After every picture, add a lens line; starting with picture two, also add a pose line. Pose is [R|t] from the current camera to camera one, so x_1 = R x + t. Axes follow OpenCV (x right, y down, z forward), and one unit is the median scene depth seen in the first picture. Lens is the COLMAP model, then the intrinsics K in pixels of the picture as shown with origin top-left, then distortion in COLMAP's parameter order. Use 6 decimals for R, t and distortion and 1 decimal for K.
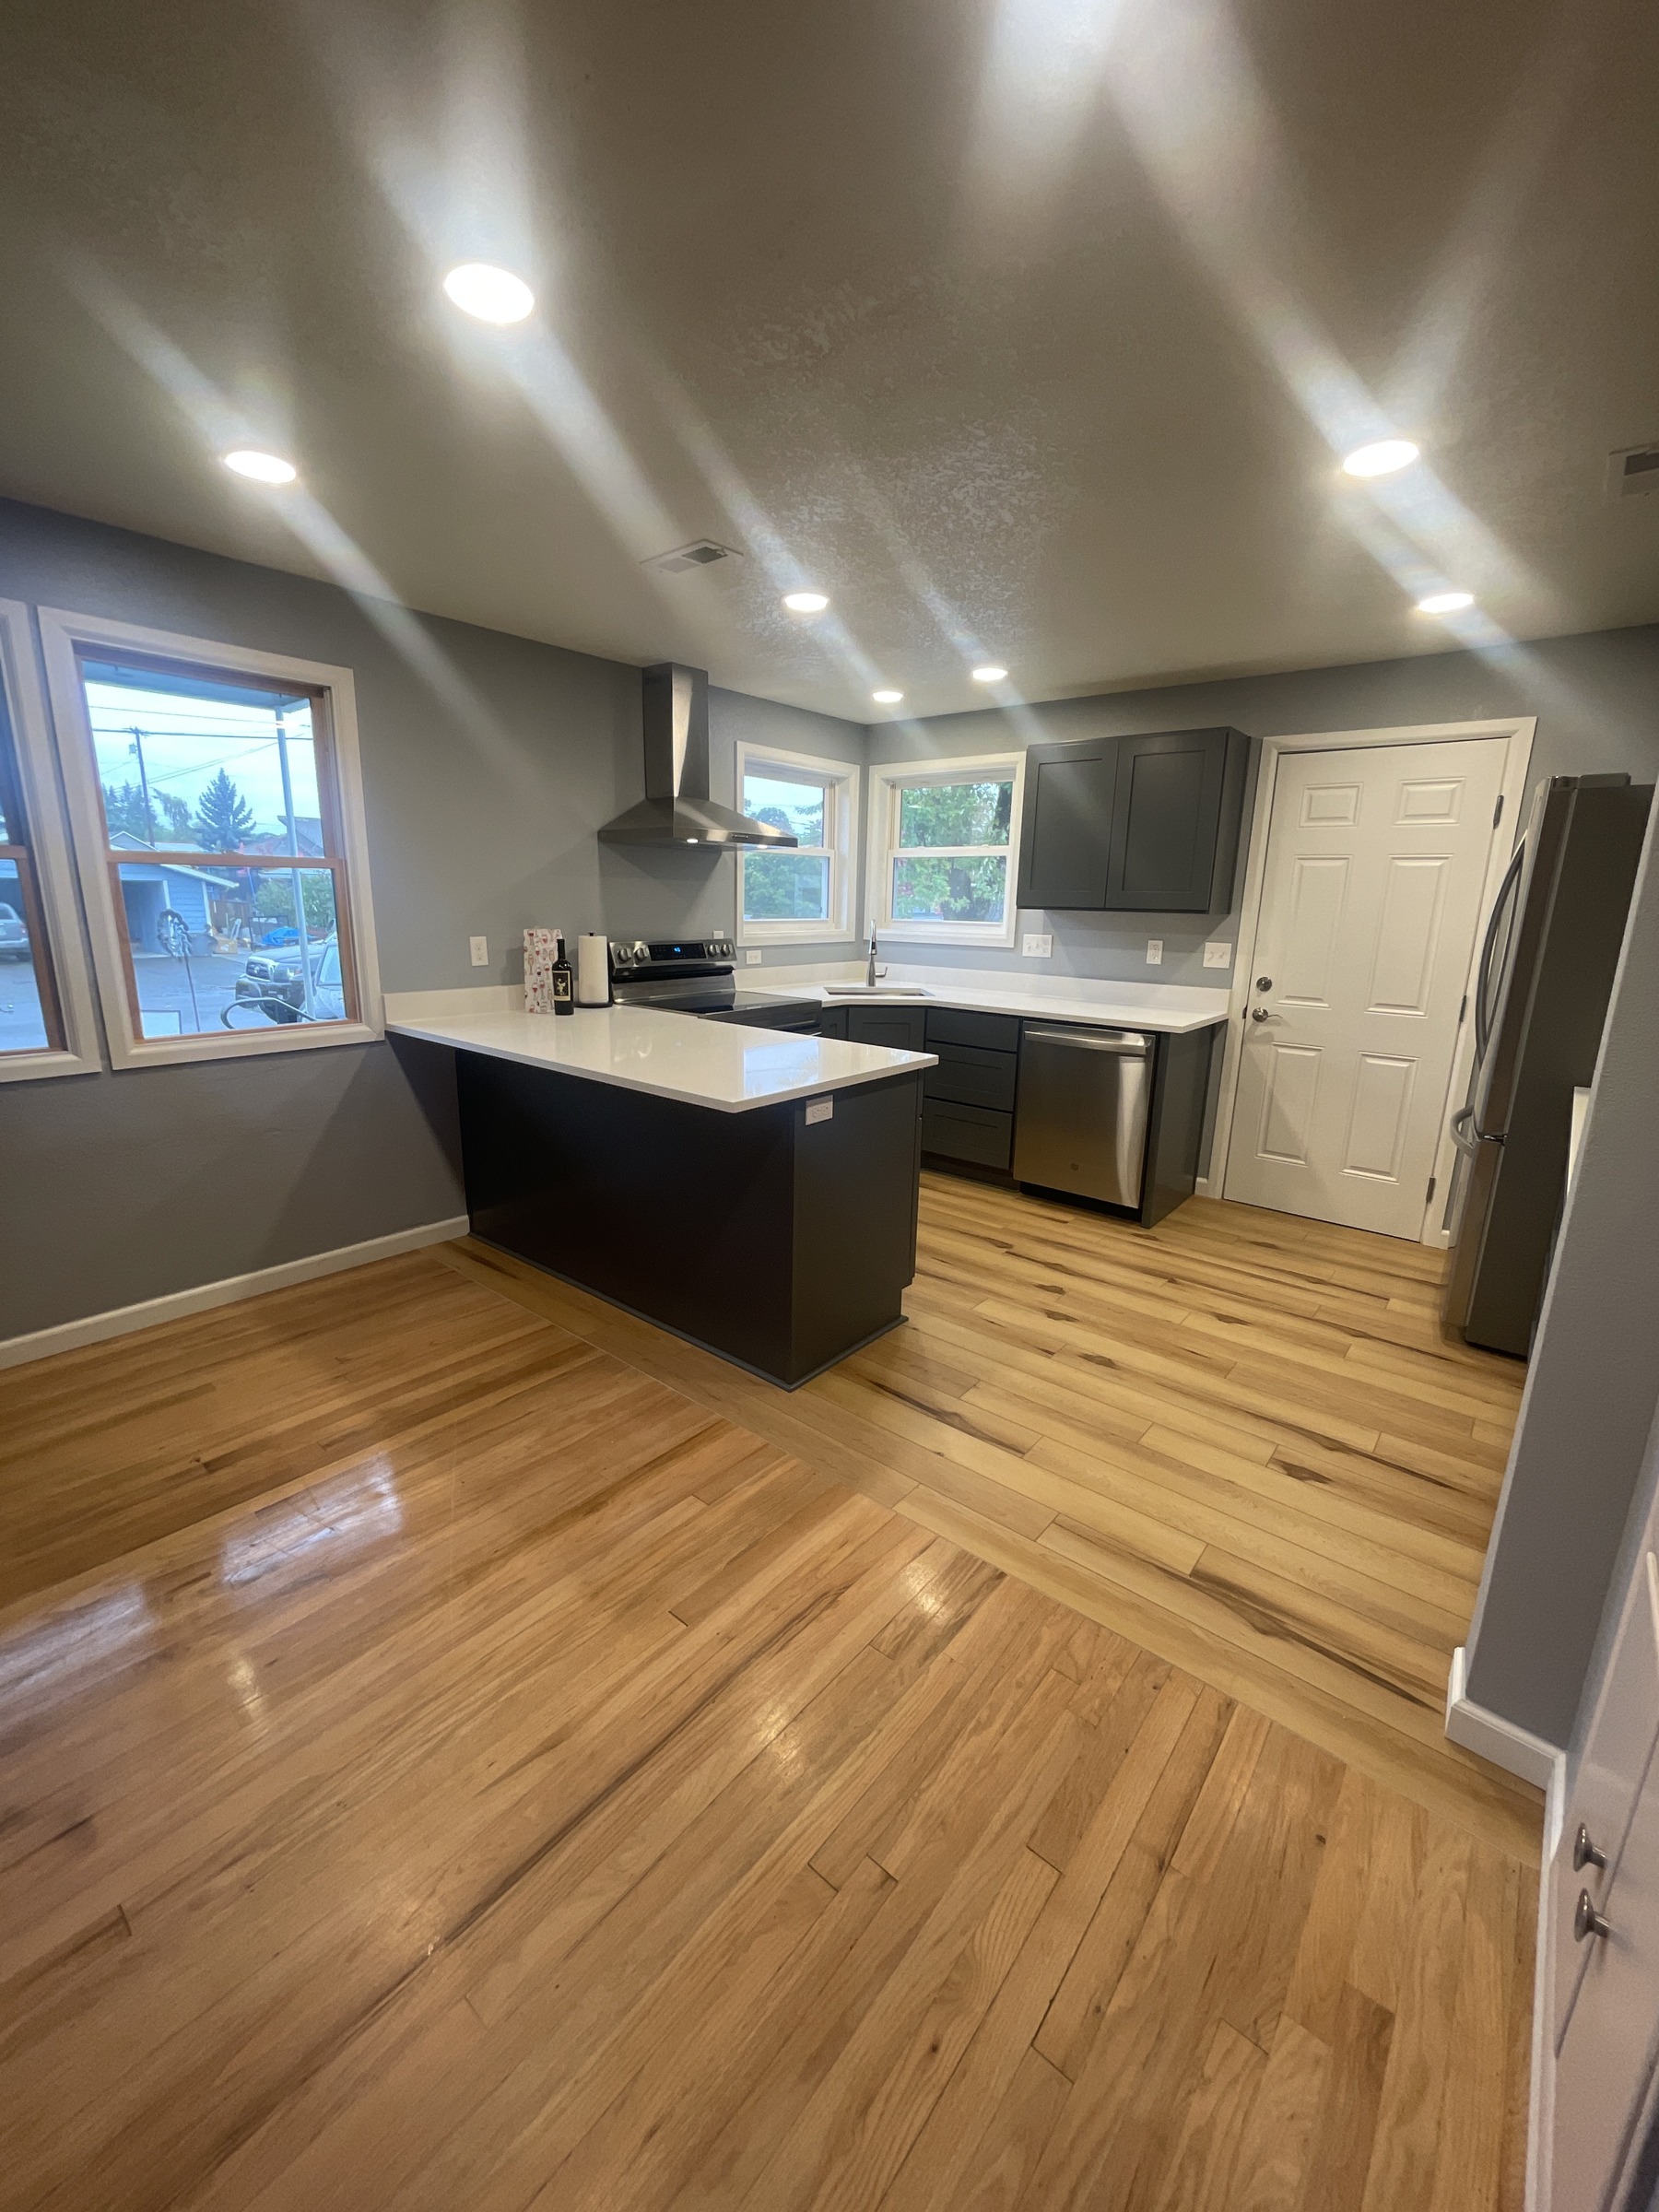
lens RADIAL K [[893.0, 0, 825.5], [0, 893.0, 1103.3], [0, 0, 1]] dist [-0.002703, 0.000548]
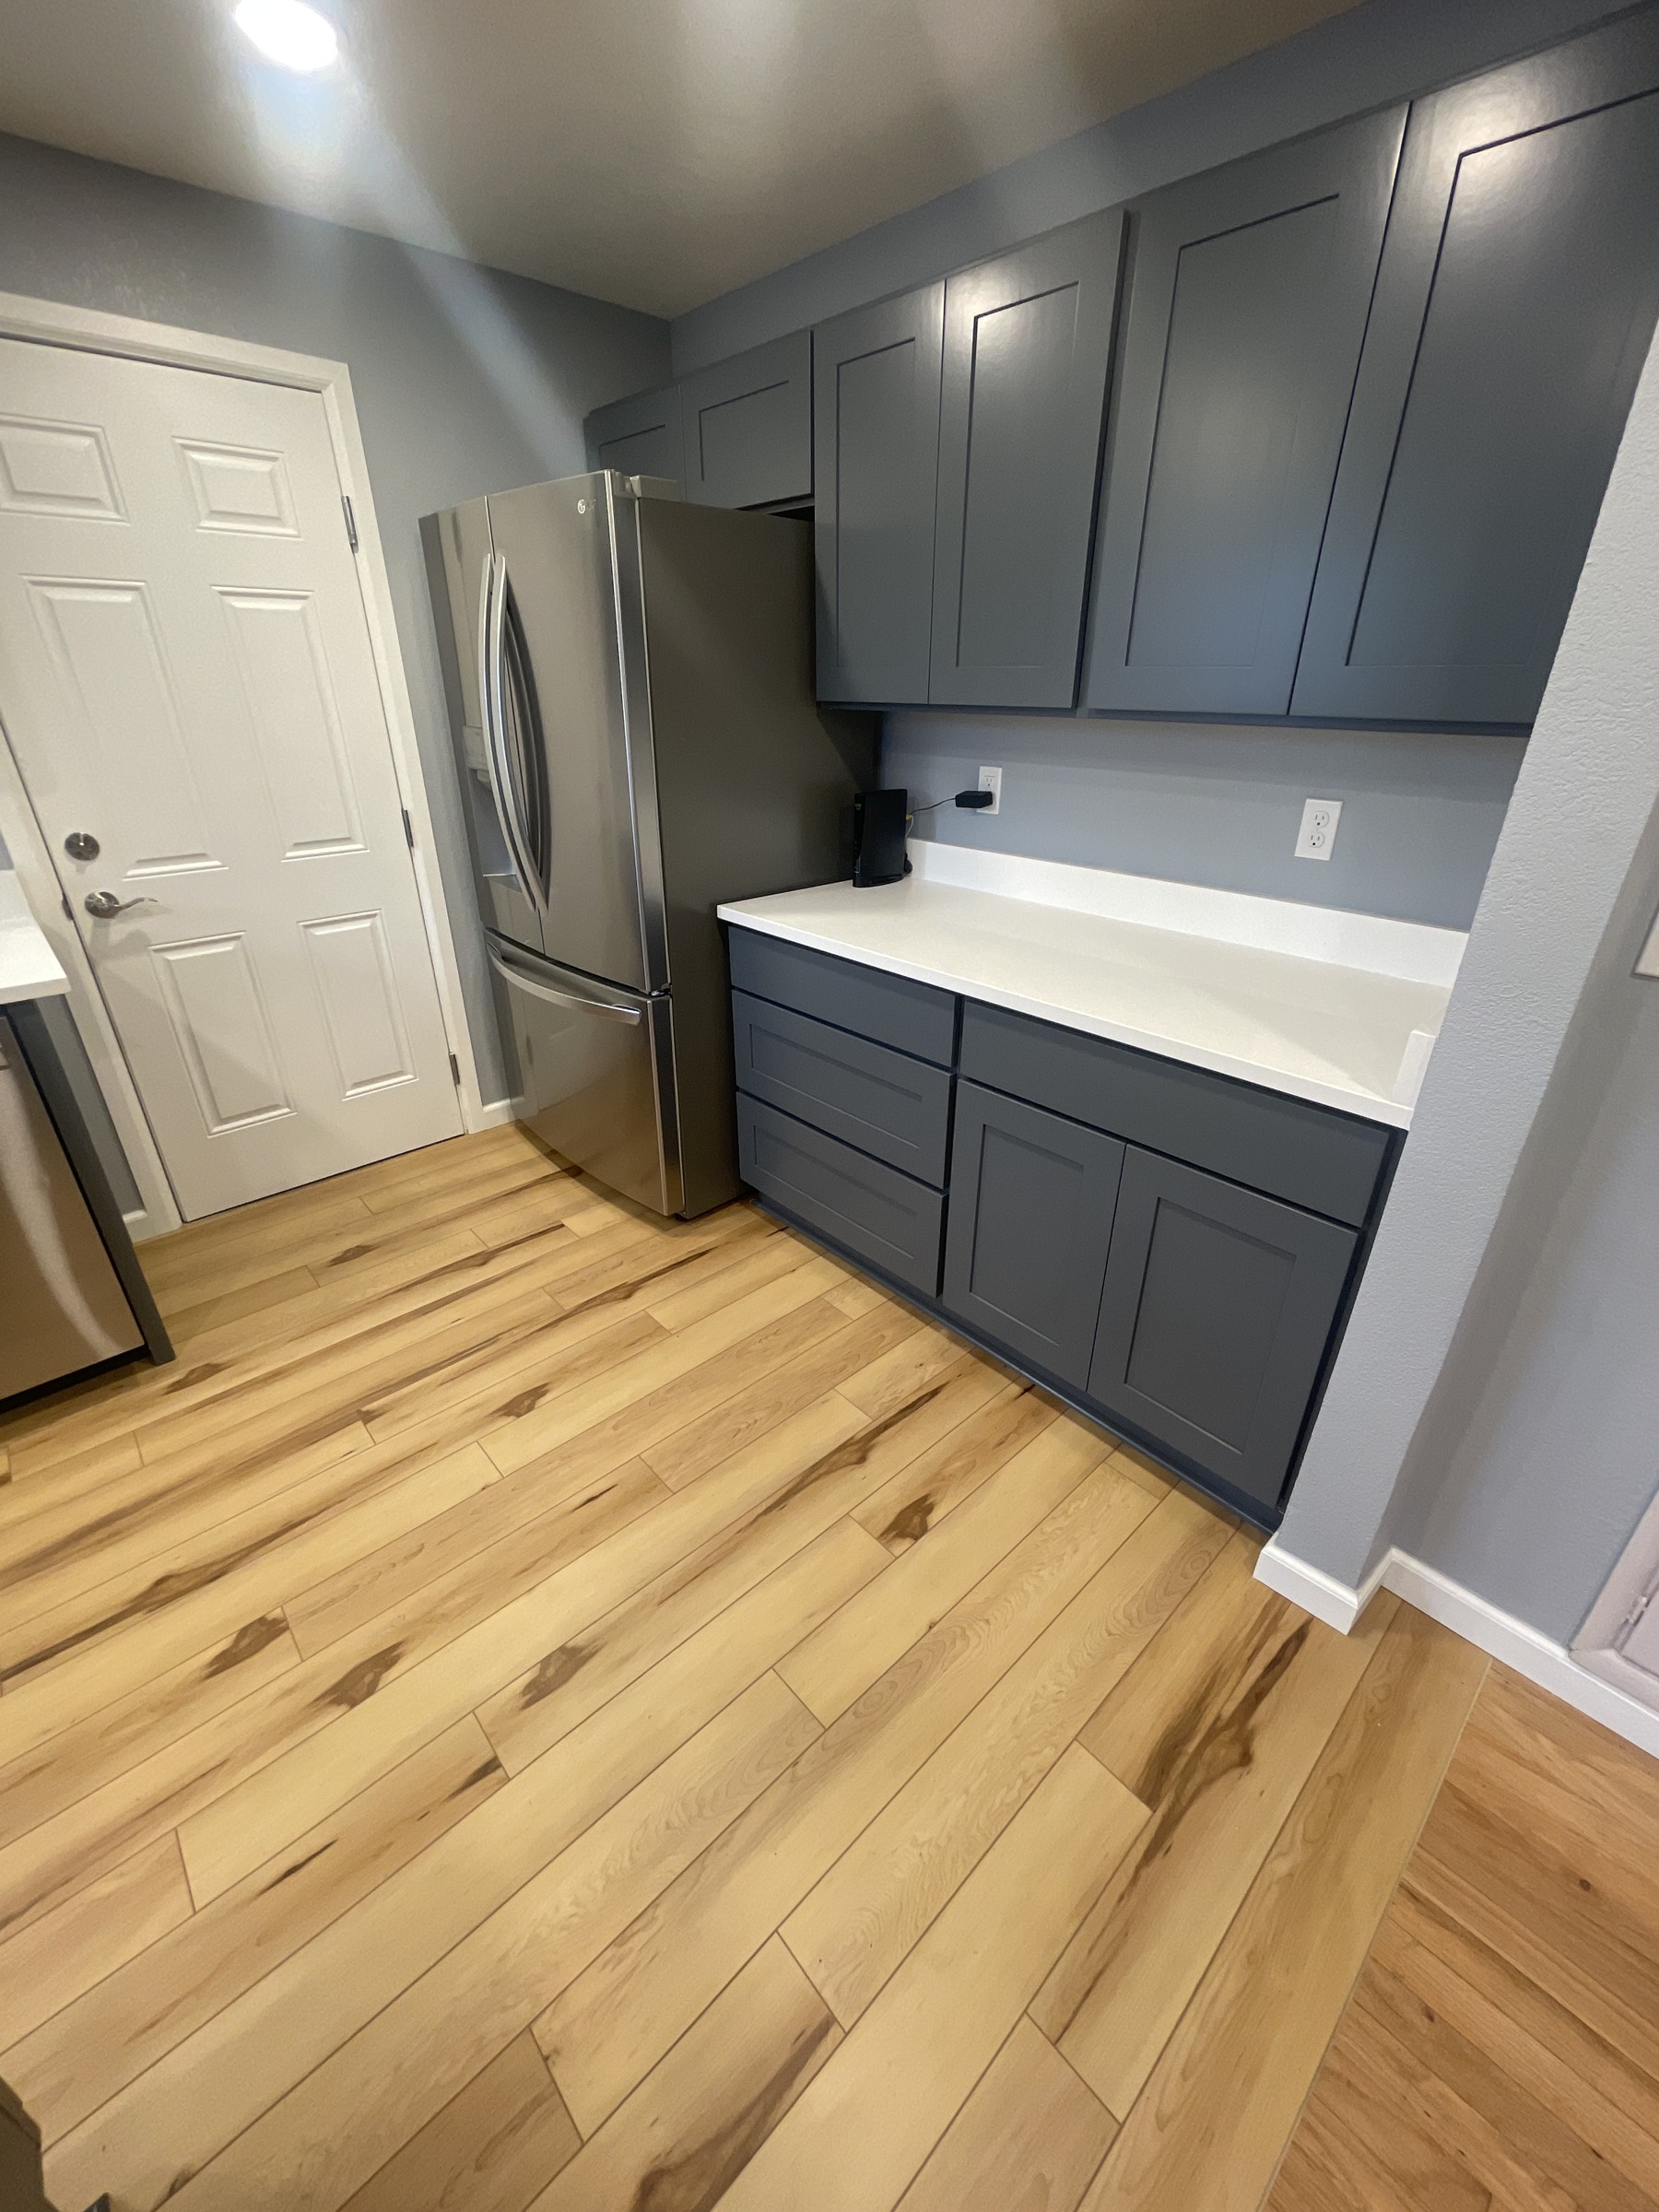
lens RADIAL K [[893.0, 0, 825.8], [0, 893.0, 1098.3], [0, 0, 1]] dist [-0.002703, 0.000548]
pose [[0.130189, -0.444200, 0.886418, 0.020743], [0.230534, 0.883087, 0.408671, -0.137000], [-0.964316, 0.151145, 0.217371, 0.573252]]
